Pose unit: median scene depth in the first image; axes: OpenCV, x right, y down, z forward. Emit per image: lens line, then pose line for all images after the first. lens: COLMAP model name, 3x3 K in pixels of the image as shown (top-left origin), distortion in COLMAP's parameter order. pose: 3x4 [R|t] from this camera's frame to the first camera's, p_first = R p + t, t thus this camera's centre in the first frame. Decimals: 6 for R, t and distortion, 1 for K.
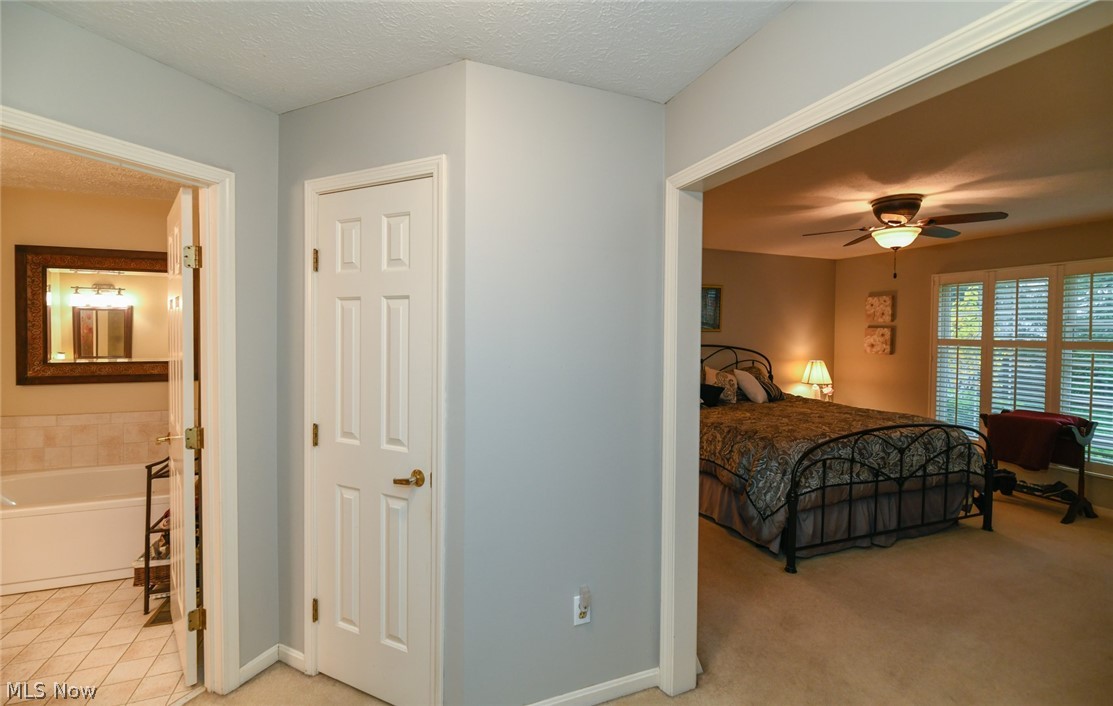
lens RADIAL K [[474.9, 0, 554.8], [0, 474.9, 336.4], [0, 0, 1]] dist [-0.000488, -0.000272]
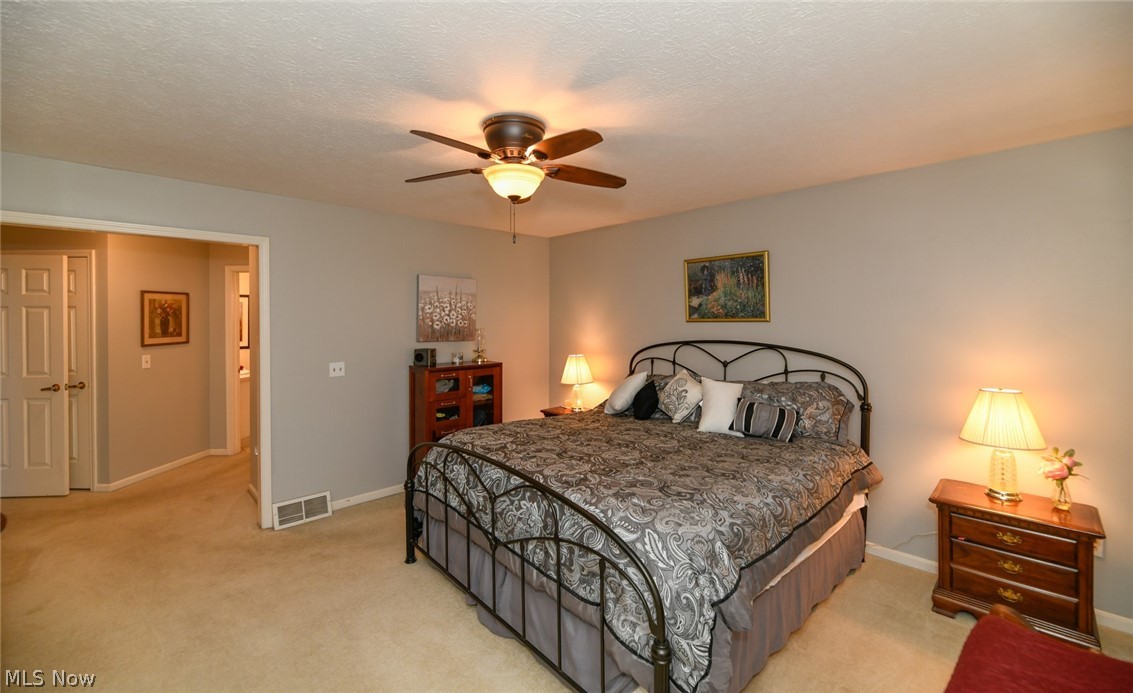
lens RADIAL K [[463.8, 0, 567.2], [0, 463.8, 321.5], [0, 0, 1]] dist [-0.000179, 0.000006]
pose [[0.370744, -0.002853, -0.928731, 1.314180], [-0.008575, 0.999942, -0.006494, -0.007341], [0.928696, 0.010371, 0.370698, 0.803123]]
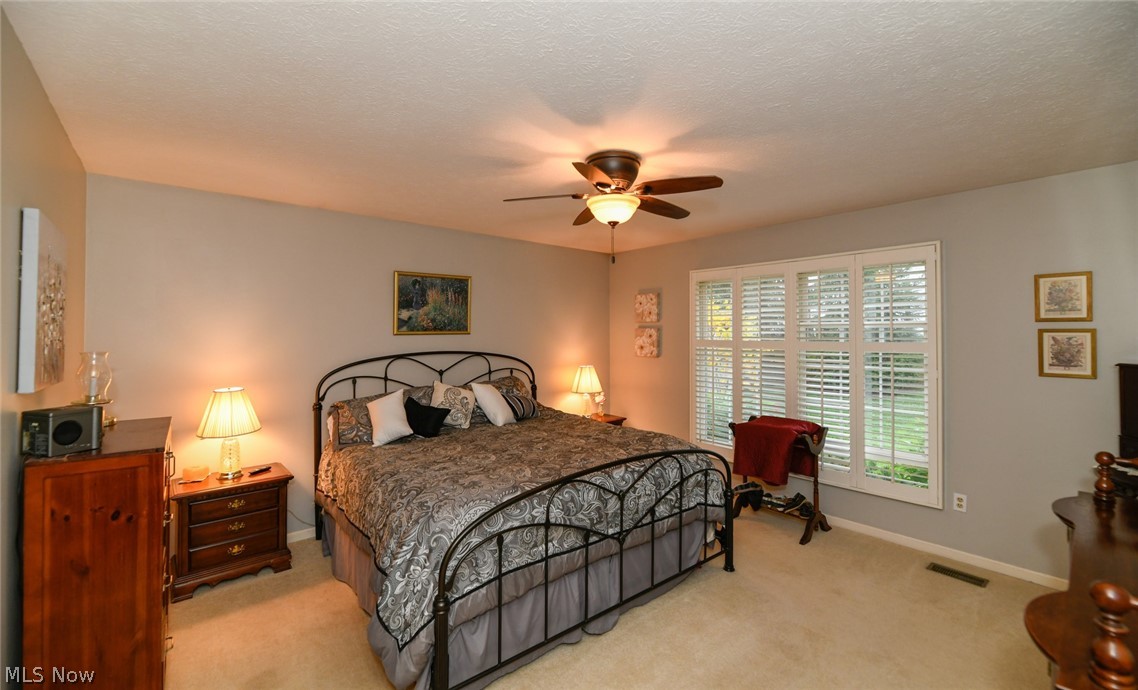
lens RADIAL K [[469.9, 0, 570.1], [0, 469.9, 324.3], [0, 0, 1]] dist [0.009734, -0.000032]
pose [[0.944368, -0.004411, 0.328860, 0.392009], [0.013455, 0.999591, -0.025232, -0.007550], [-0.328614, 0.028254, 0.944041, 0.308268]]
